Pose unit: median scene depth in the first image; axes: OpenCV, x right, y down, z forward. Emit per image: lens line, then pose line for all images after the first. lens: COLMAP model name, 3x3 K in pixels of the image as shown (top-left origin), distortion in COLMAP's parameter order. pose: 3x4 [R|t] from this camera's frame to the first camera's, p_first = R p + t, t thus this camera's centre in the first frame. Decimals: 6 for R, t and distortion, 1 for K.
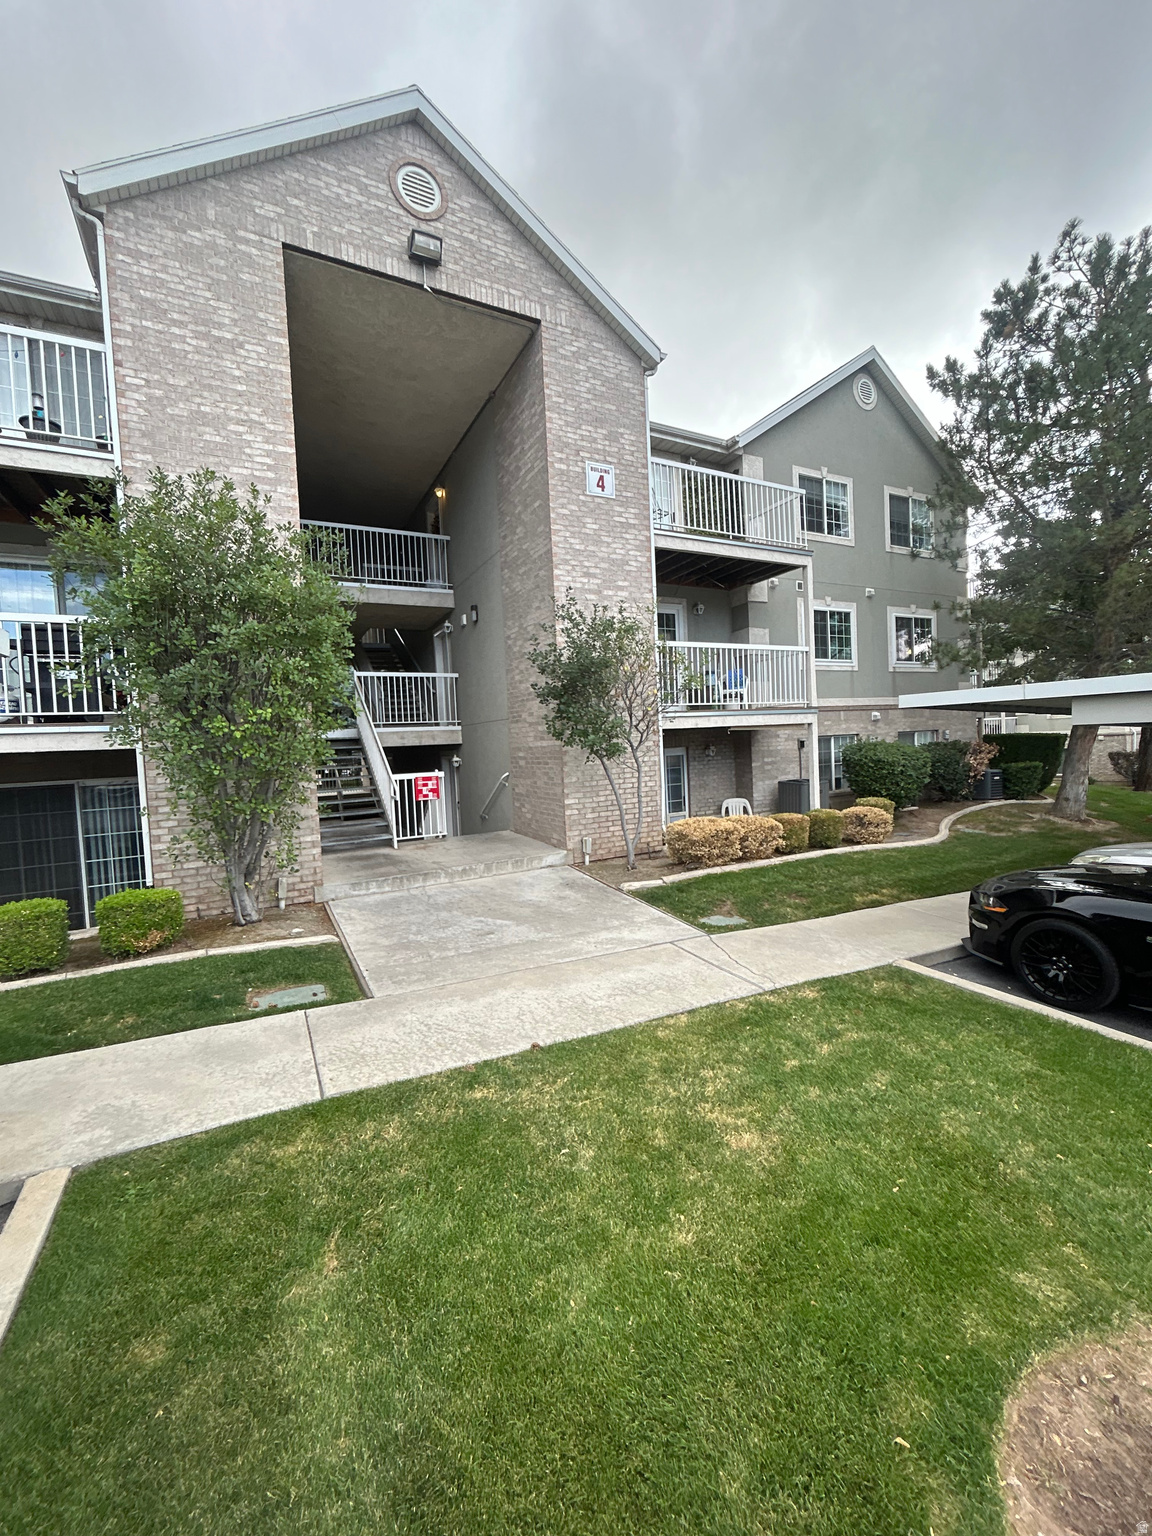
lens RADIAL K [[625.3, 0, 580.3], [0, 625.3, 769.6], [0, 0, 1]] dist [-0.013810, 0.010407]
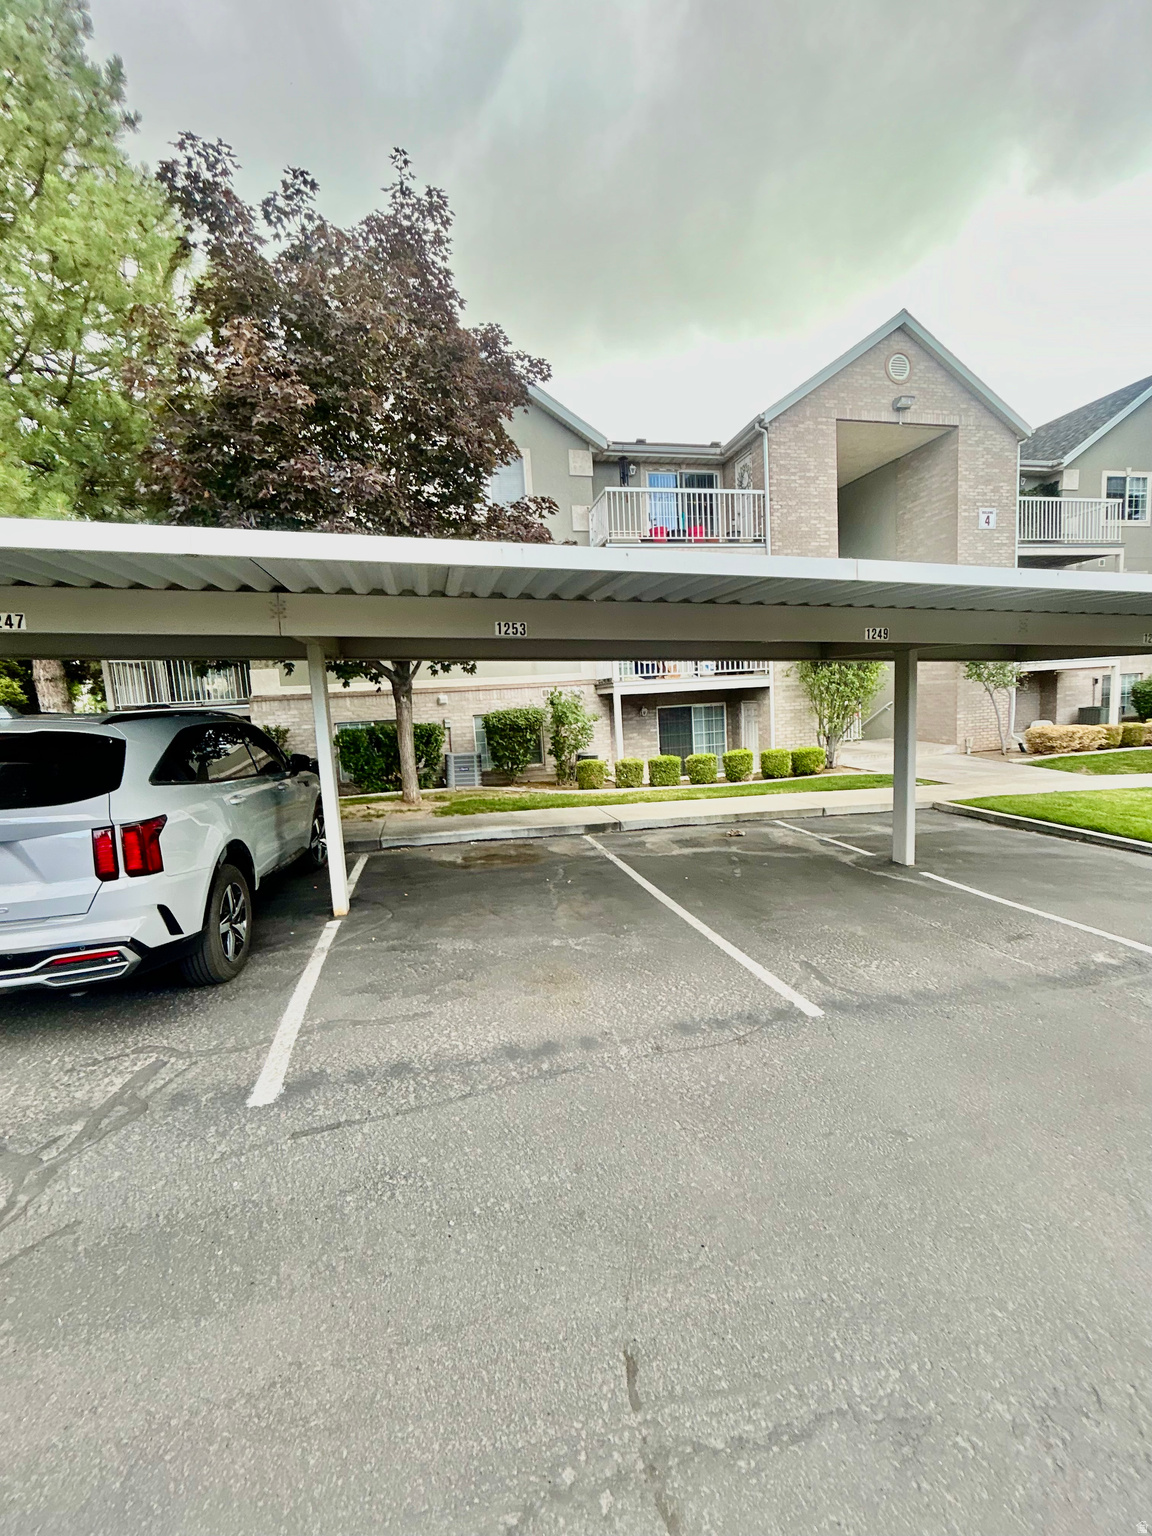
lens RADIAL K [[625.3, 0, 580.3], [0, 625.3, 769.6], [0, 0, 1]] dist [-0.013810, 0.010407]
pose [[0.971371, 0.016867, -0.236970, -0.634613], [0.002984, 0.996531, 0.083164, 0.053150], [0.237551, -0.081490, 0.967951, -0.923189]]
